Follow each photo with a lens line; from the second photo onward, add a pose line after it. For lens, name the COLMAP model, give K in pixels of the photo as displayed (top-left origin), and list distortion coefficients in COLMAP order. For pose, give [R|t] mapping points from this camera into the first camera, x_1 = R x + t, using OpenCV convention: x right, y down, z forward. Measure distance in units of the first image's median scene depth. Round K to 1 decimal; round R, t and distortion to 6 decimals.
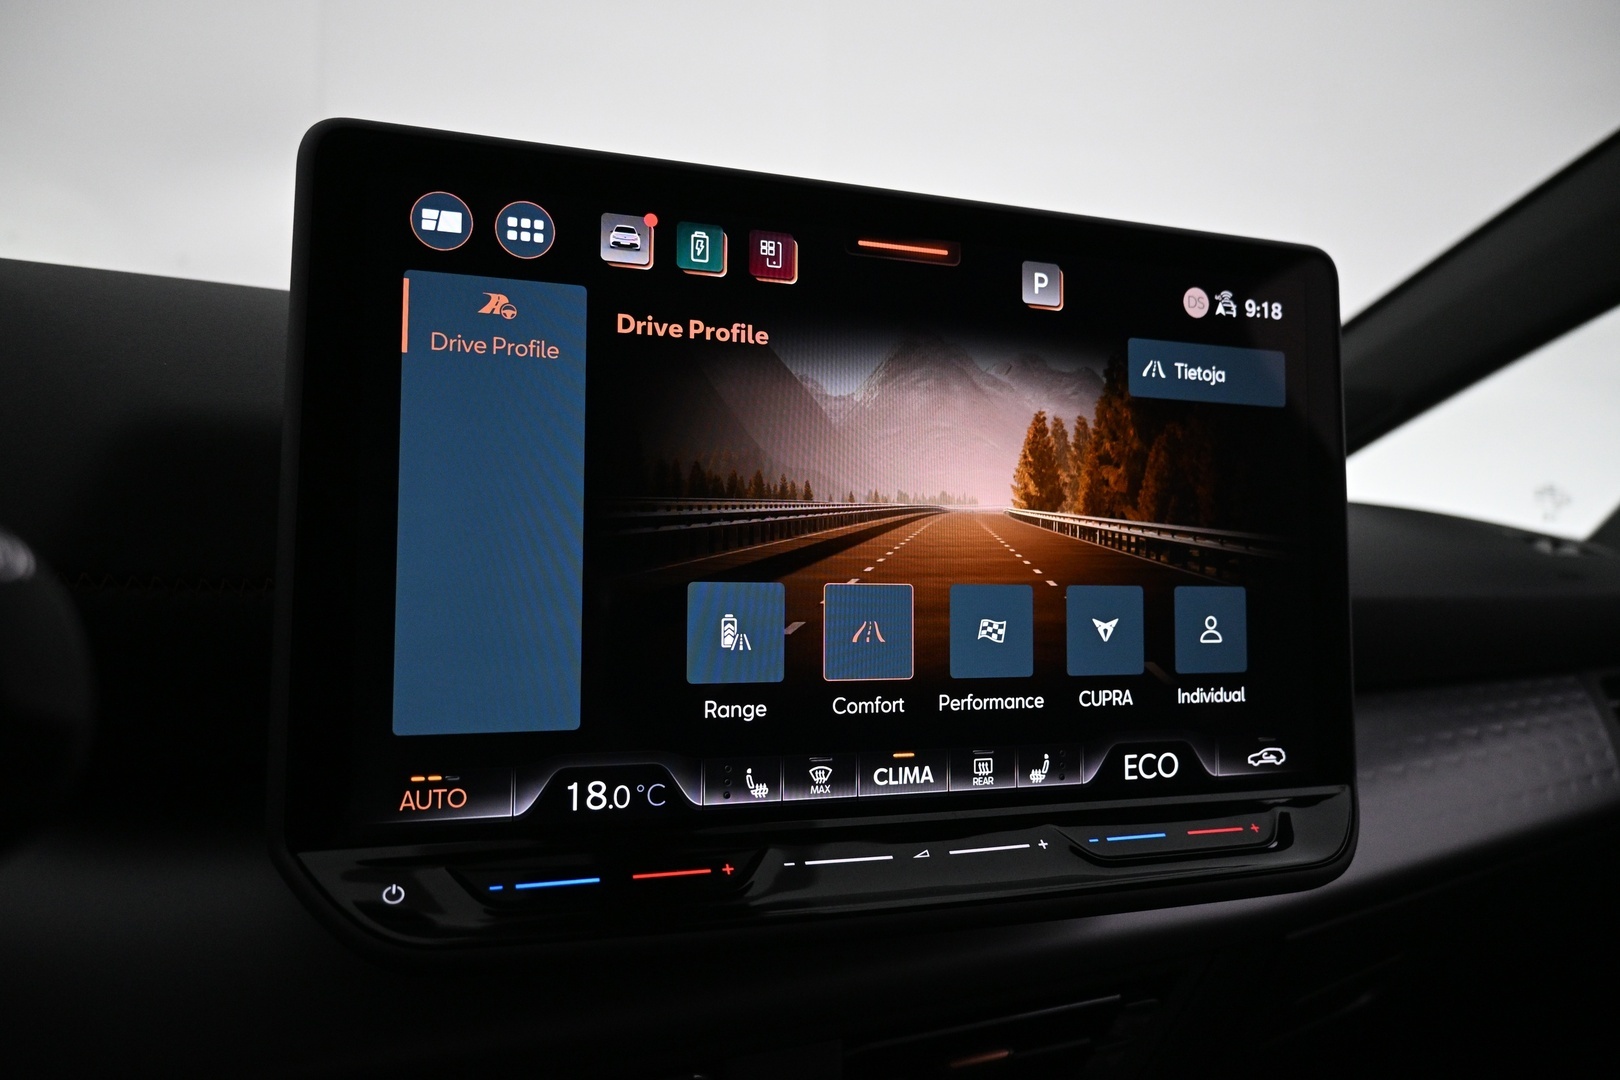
lens RADIAL K [[1103.1, 0, 811.3], [0, 1103.1, 539.8], [0, 0, 1]] dist [0.004317, -0.011407]
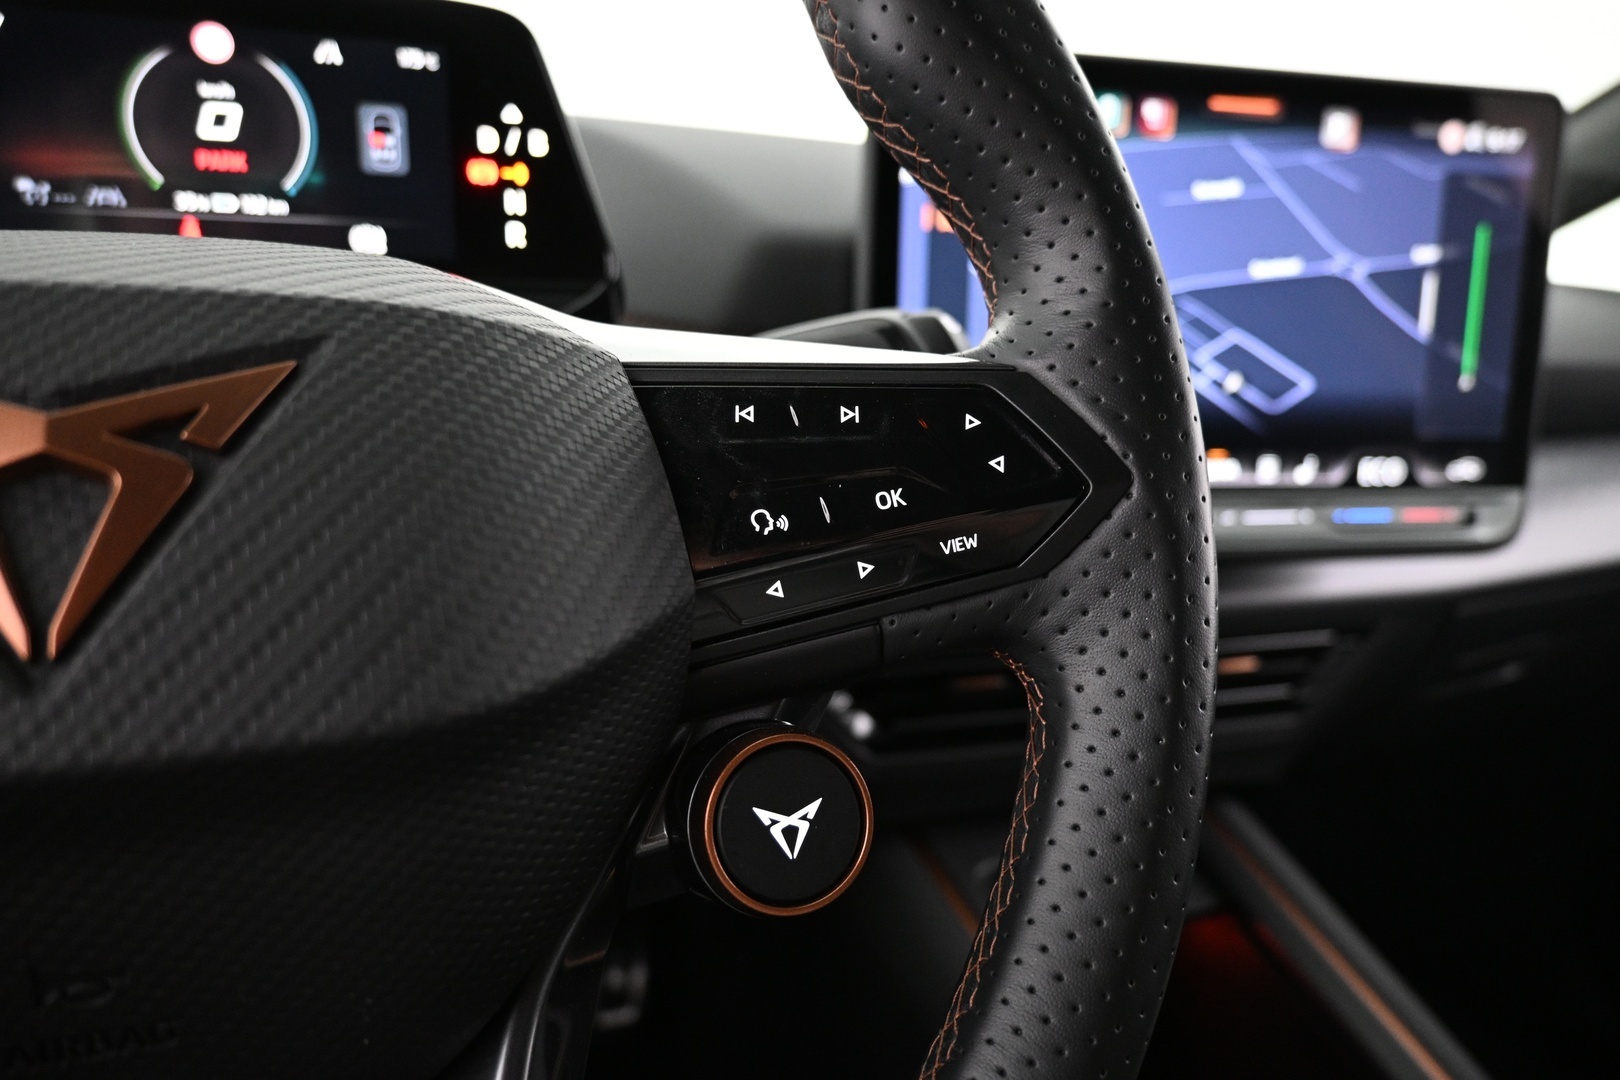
lens RADIAL K [[1103.1, 0, 795.1], [0, 1103.1, 536.9], [0, 0, 1]] dist [0.004317, -0.011407]
pose [[0.990811, 0.035016, -0.130641, -0.289741], [-0.007667, 0.978893, 0.204230, -0.004752], [0.135035, -0.201351, 0.970167, -0.588959]]
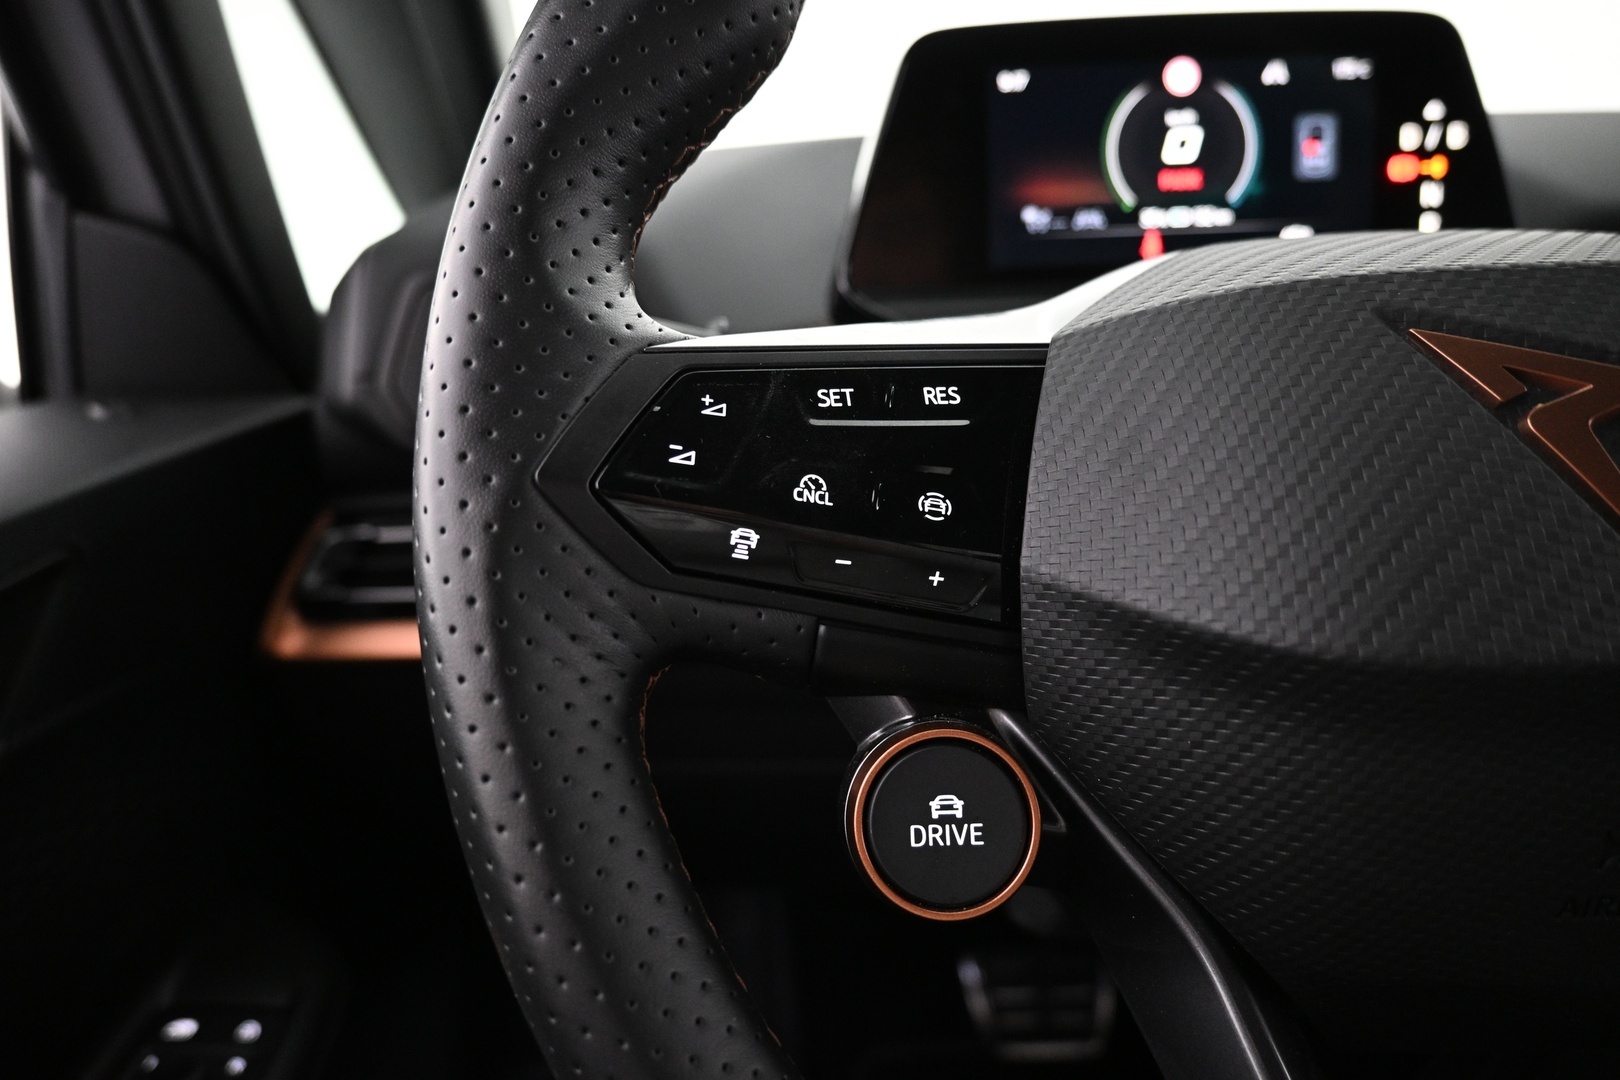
lens RADIAL K [[1103.1, 0, 810.7], [0, 1103.1, 543.1], [0, 0, 1]] dist [0.004317, -0.011407]
pose [[0.888076, 0.044261, -0.457561, -0.742450], [0.048364, 0.980834, 0.188749, 0.002876], [0.457146, -0.189753, 0.868914, -0.844734]]
